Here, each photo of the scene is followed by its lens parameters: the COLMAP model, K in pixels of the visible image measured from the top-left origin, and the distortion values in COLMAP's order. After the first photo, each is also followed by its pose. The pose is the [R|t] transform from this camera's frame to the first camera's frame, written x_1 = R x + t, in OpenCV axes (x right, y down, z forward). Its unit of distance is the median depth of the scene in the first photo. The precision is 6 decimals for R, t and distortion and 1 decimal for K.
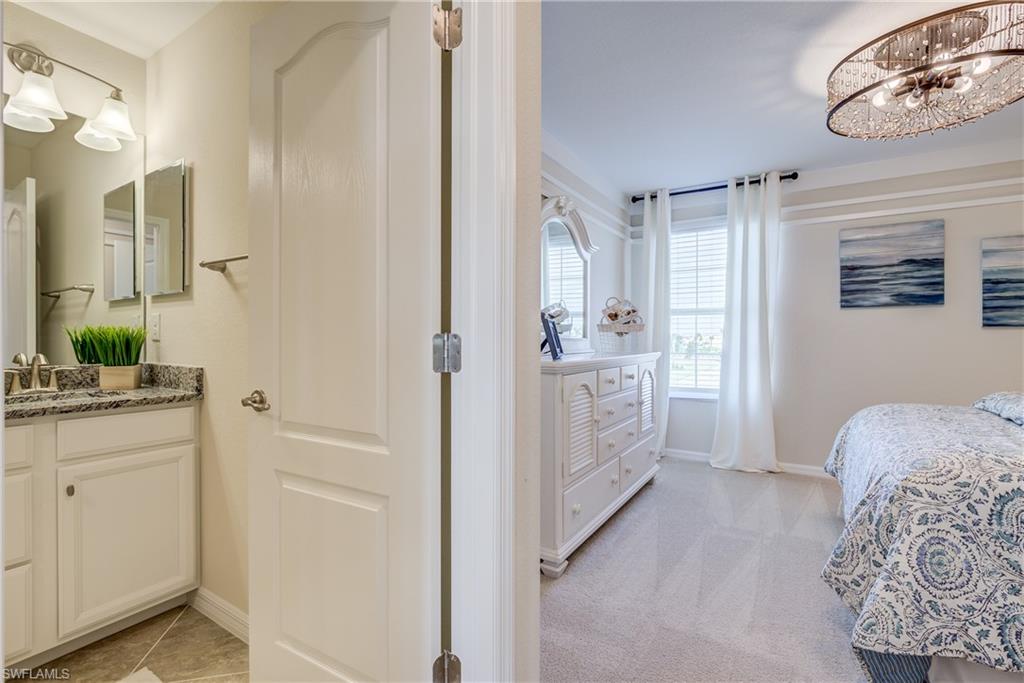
lens RADIAL K [[458.7, 0, 513.7], [0, 458.7, 340.6], [0, 0, 1]] dist [0.009959, -0.002948]
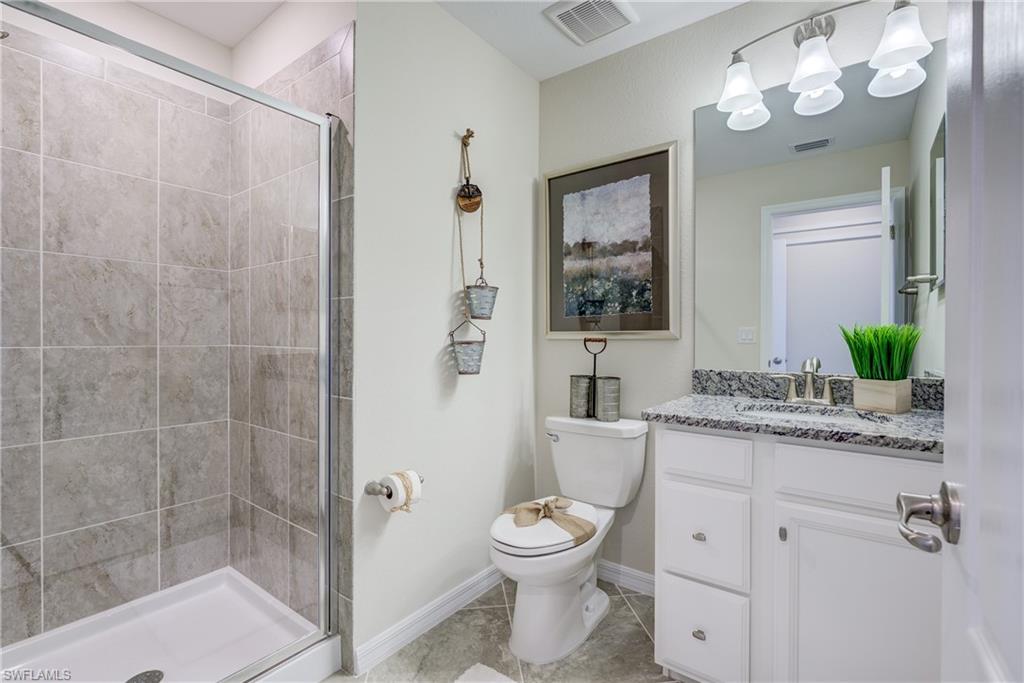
lens RADIAL K [[458.7, 0, 514.9], [0, 458.7, 336.7], [0, 0, 1]] dist [0.009959, -0.002948]
pose [[-0.088131, -0.005851, -0.996092, -0.109881], [-0.003023, 0.999980, -0.005606, -0.008020], [0.996104, 0.002517, -0.088147, 0.533534]]
